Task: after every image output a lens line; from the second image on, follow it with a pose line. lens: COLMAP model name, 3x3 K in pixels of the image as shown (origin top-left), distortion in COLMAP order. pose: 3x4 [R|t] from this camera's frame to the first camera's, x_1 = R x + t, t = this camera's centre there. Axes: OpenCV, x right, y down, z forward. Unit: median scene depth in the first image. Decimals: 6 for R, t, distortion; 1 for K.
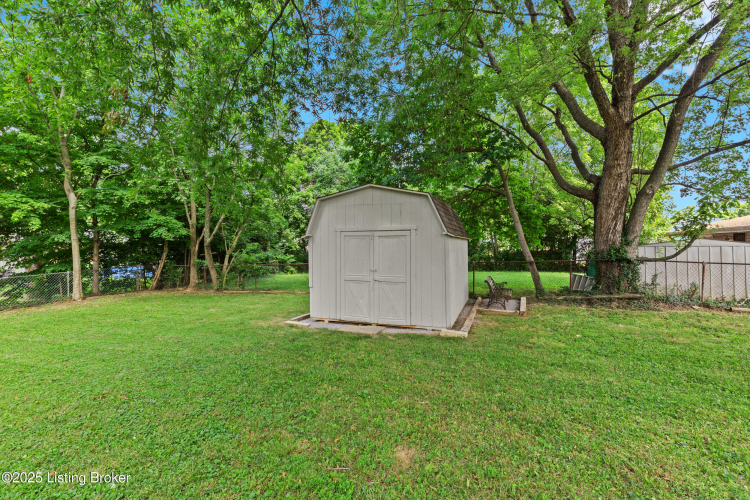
lens RADIAL K [[341.5, 0, 380.7], [0, 341.5, 243.8], [0, 0, 1]] dist [0.000310, 0.000853]
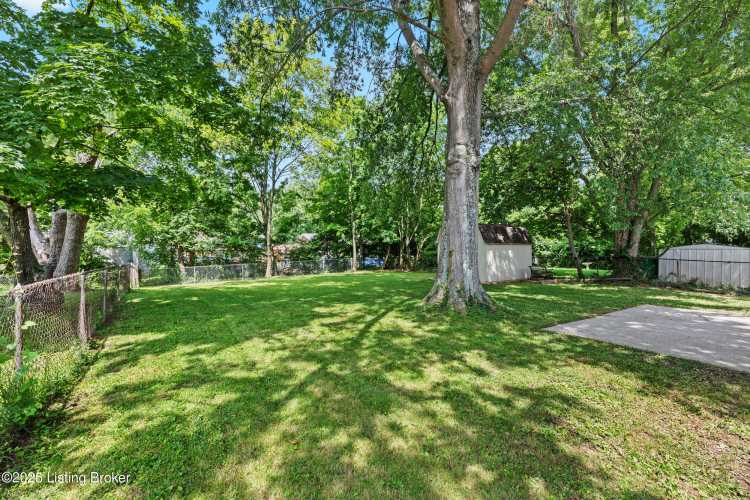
lens RADIAL K [[341.5, 0, 380.7], [0, 341.5, 243.8], [0, 0, 1]] dist [0.000310, 0.000853]
pose [[0.830300, 0.002909, -0.557309, 0.436623], [-0.005544, 0.999980, -0.003040, -0.002349], [0.557289, 0.005614, 0.830300, -0.675159]]
